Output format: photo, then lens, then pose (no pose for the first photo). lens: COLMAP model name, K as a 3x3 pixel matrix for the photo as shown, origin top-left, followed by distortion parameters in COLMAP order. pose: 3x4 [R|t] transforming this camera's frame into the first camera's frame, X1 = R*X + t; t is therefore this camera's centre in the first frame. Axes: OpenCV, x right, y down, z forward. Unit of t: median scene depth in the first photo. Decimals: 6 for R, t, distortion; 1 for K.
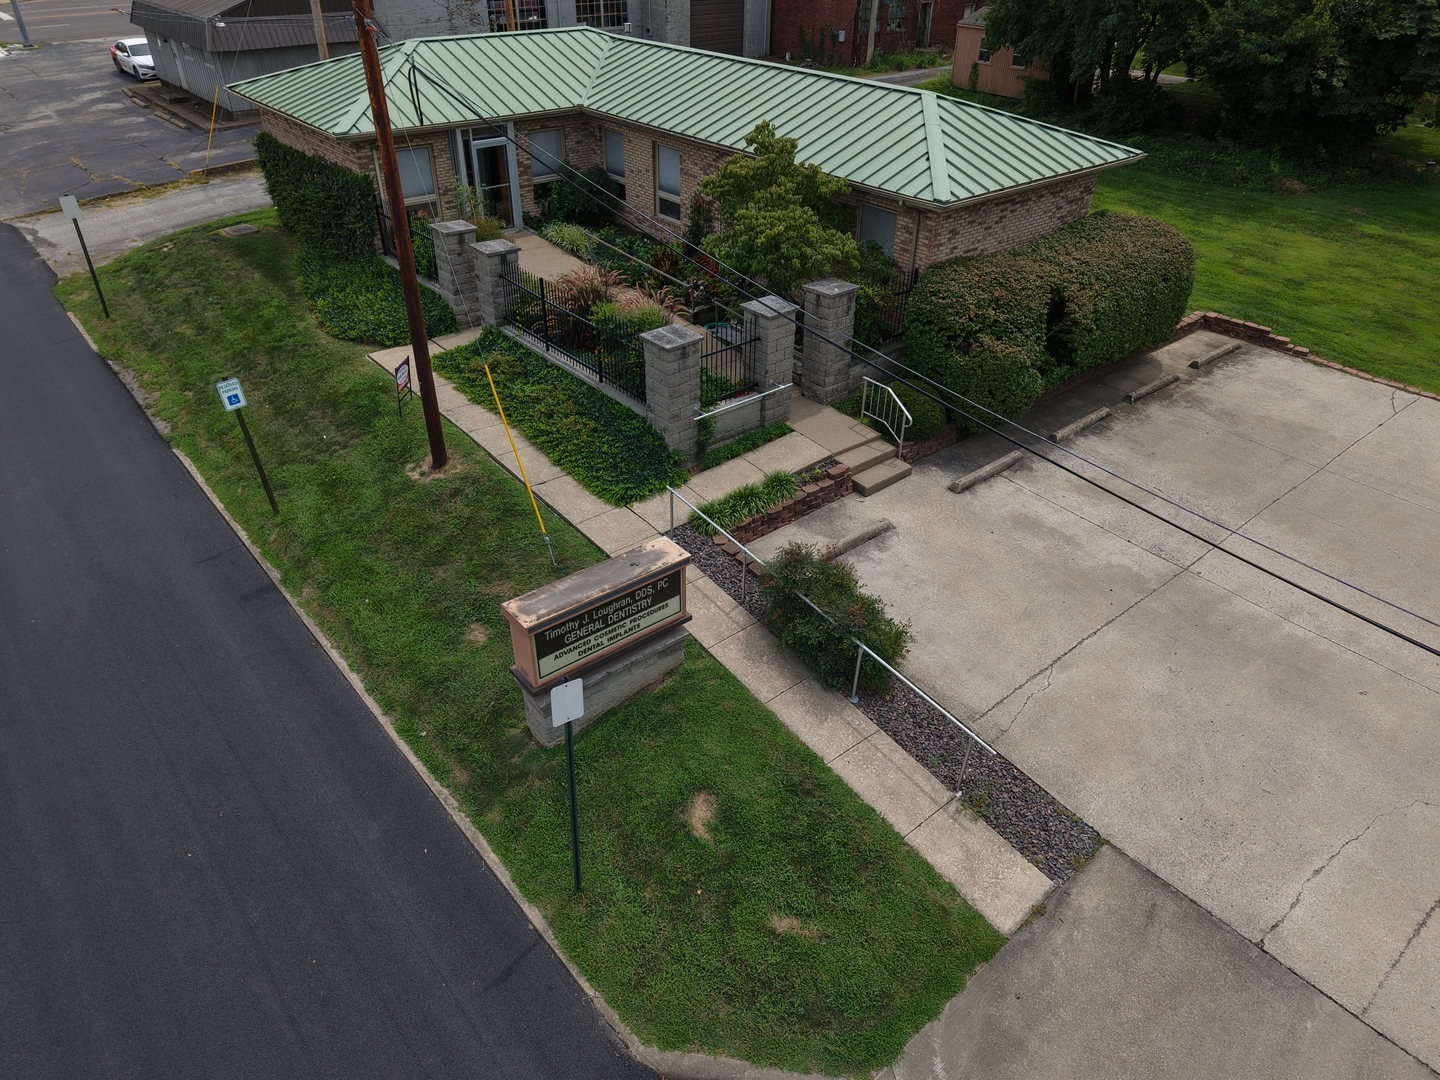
lens RADIAL K [[963.2, 0, 716.0], [0, 963.2, 544.5], [0, 0, 1]] dist [0.027816, -0.026821]
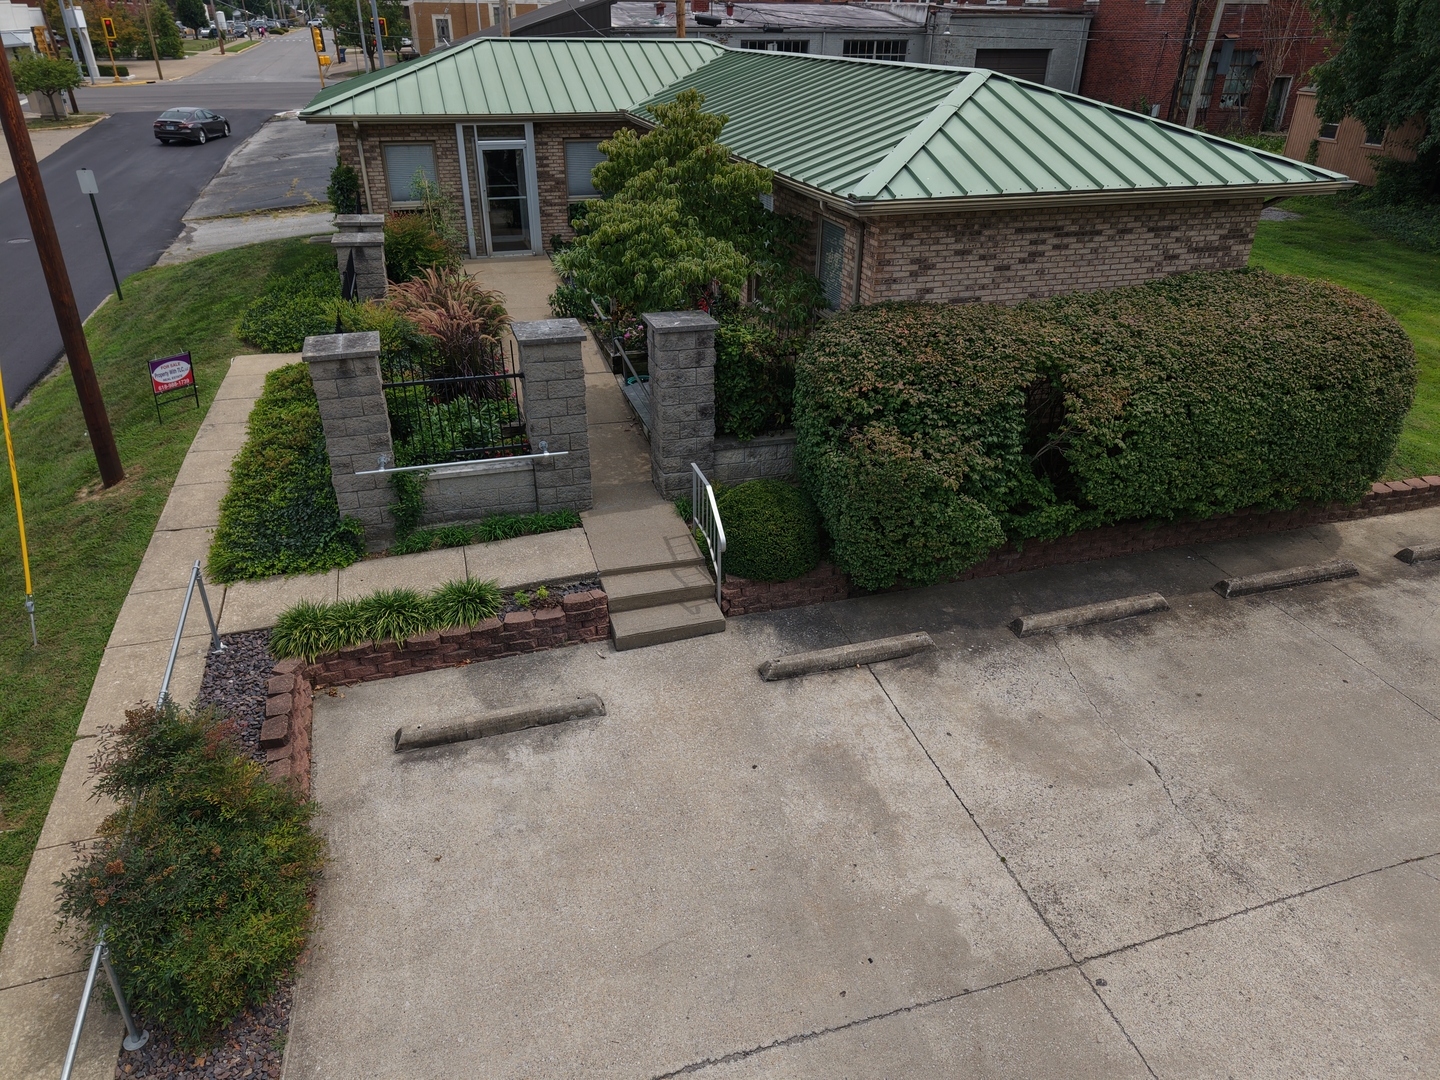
lens RADIAL K [[963.2, 0, 715.7], [0, 963.2, 543.4], [0, 0, 1]] dist [0.027816, -0.026821]
pose [[0.920280, 0.182349, -0.346169, 0.368092], [-0.217010, 0.974082, -0.063805, -0.081681], [0.325562, 0.133840, 0.936000, 0.403998]]
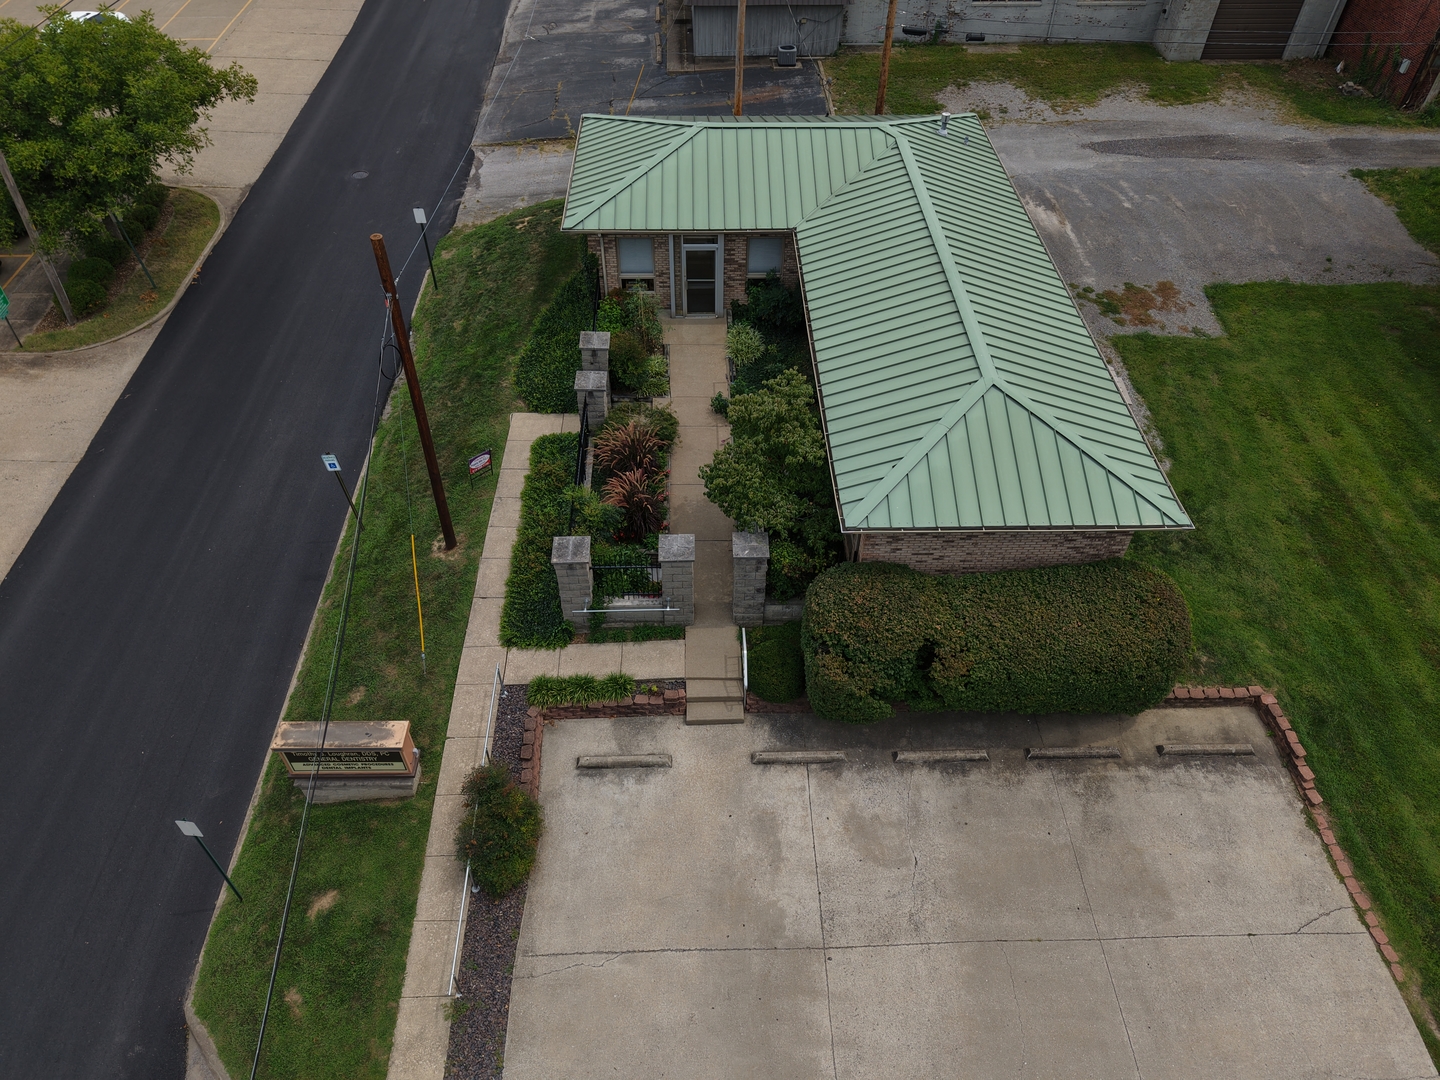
lens RADIAL K [[963.2, 0, 715.2], [0, 963.2, 540.6], [0, 0, 1]] dist [0.027816, -0.026821]
pose [[0.785199, 0.437361, -0.438381, 0.546089], [-0.344866, 0.896835, 0.277046, -0.538170], [0.514324, -0.066354, 0.855025, 0.012449]]
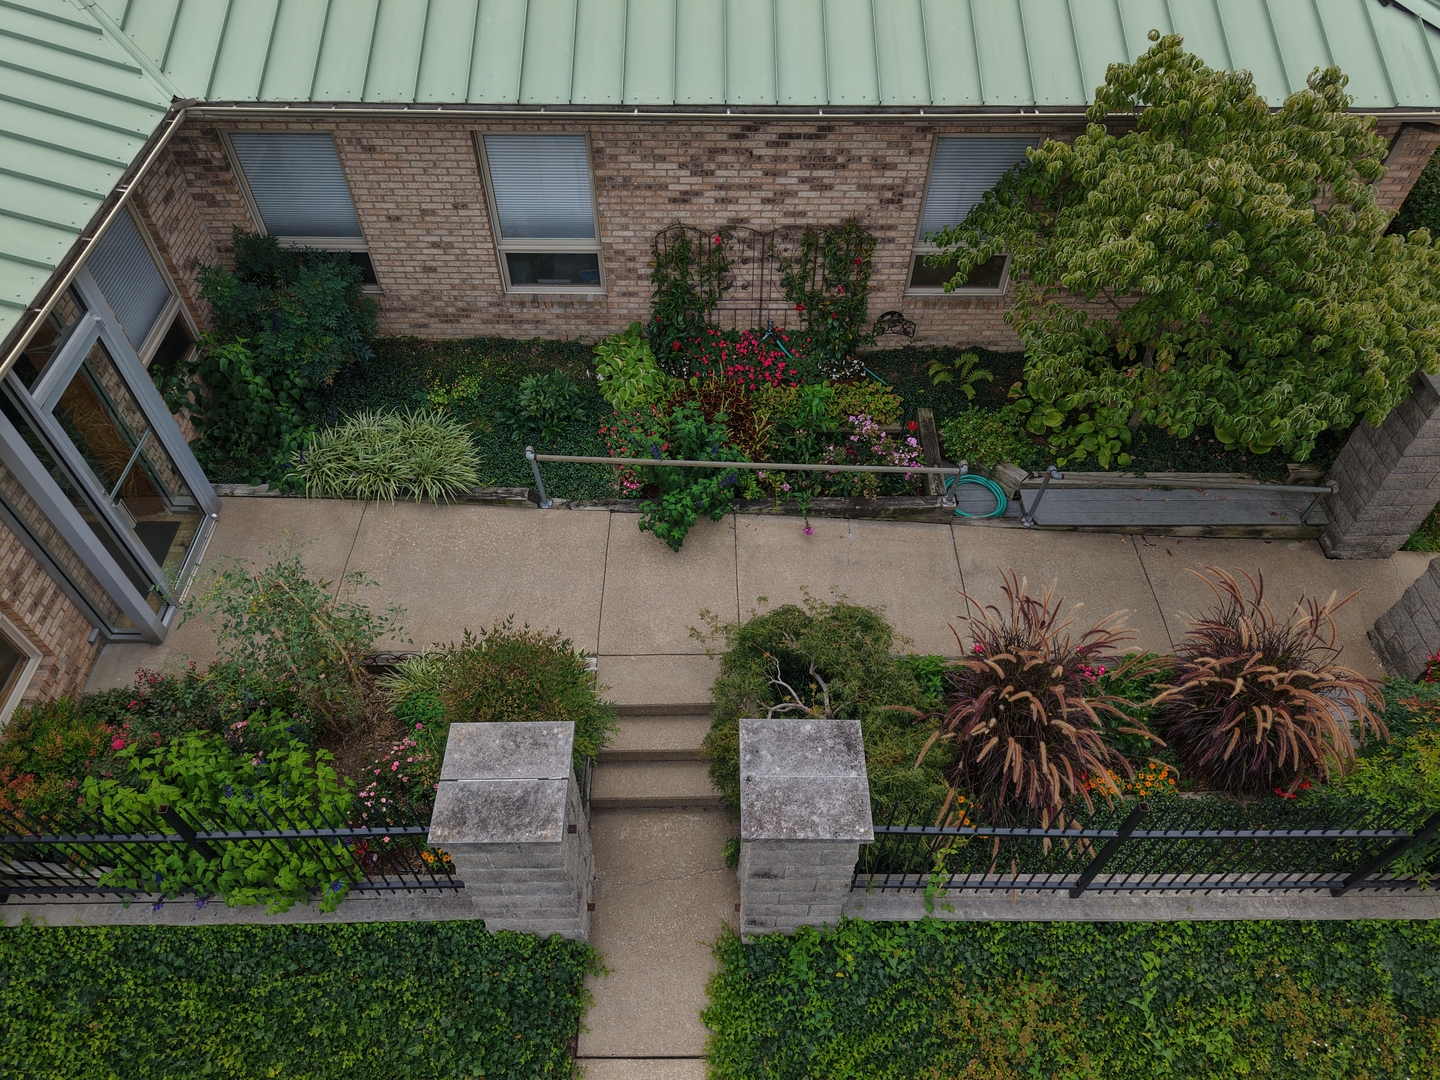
lens RADIAL K [[963.2, 0, 715.8], [0, 963.2, 544.9], [0, 0, 1]] dist [0.027816, -0.026821]
pose [[0.634454, -0.601842, 0.485030, -0.357214], [0.433590, 0.796581, 0.421259, -0.516885], [-0.639897, -0.056966, 0.766347, 0.822099]]
